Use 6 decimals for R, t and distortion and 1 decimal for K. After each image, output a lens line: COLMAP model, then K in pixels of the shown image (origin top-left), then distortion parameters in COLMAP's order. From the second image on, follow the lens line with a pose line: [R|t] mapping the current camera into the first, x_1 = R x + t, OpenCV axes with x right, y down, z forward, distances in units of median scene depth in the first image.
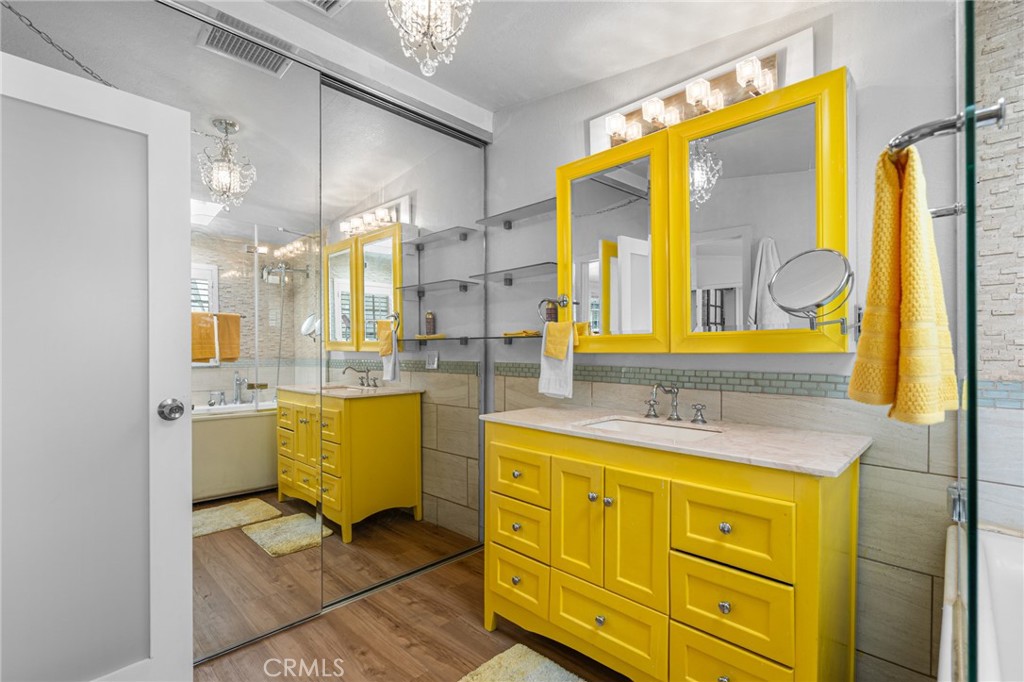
lens RADIAL K [[469.6, 0, 512.0], [0, 469.6, 341.0], [0, 0, 1]] dist [-0.003650, 0.000059]
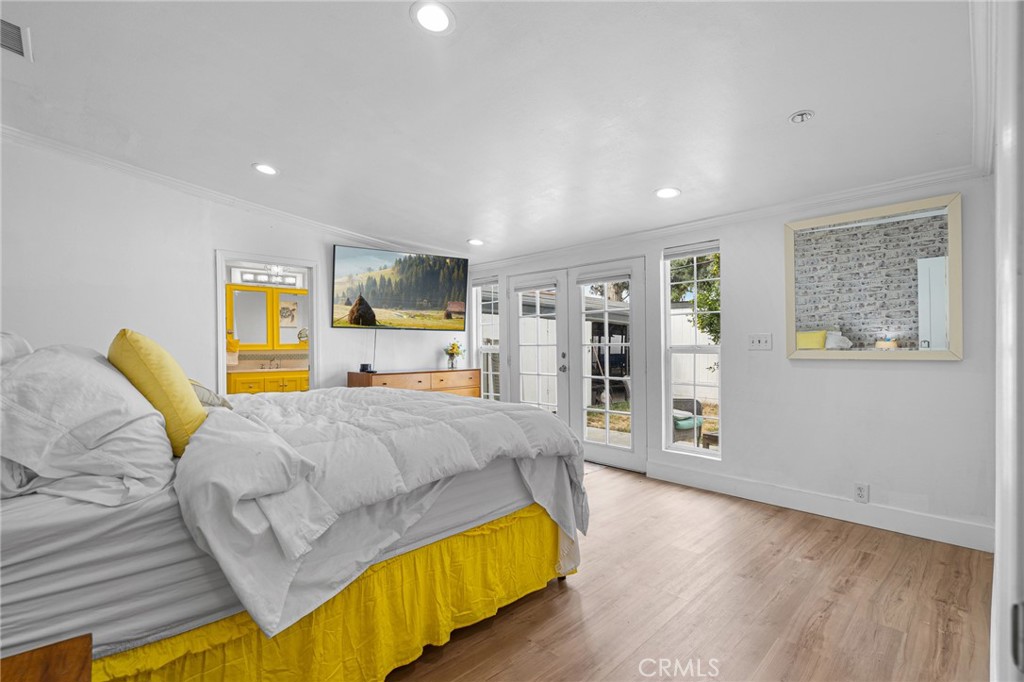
lens RADIAL K [[469.6, 0, 512.0], [0, 469.6, 341.0], [0, 0, 1]] dist [-0.003650, 0.000059]
pose [[0.014559, 0.010072, 0.999843, -3.213449], [-0.008060, 0.999918, -0.009956, -0.018514], [-0.999862, -0.007914, 0.014639, -0.866750]]
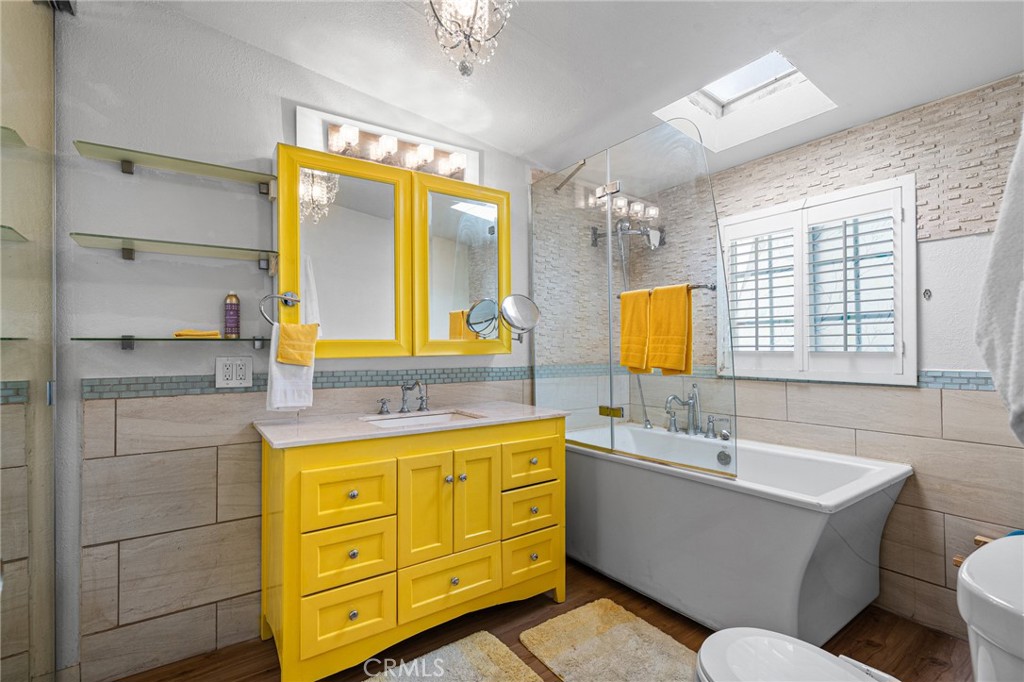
lens RADIAL K [[469.6, 0, 512.0], [0, 469.6, 341.0], [0, 0, 1]] dist [-0.003650, 0.000059]
pose [[0.189585, 0.015077, 0.981749, -0.796342], [-0.004406, 0.999885, -0.014504, 0.003661], [-0.981855, -0.001575, 0.189629, 0.525420]]
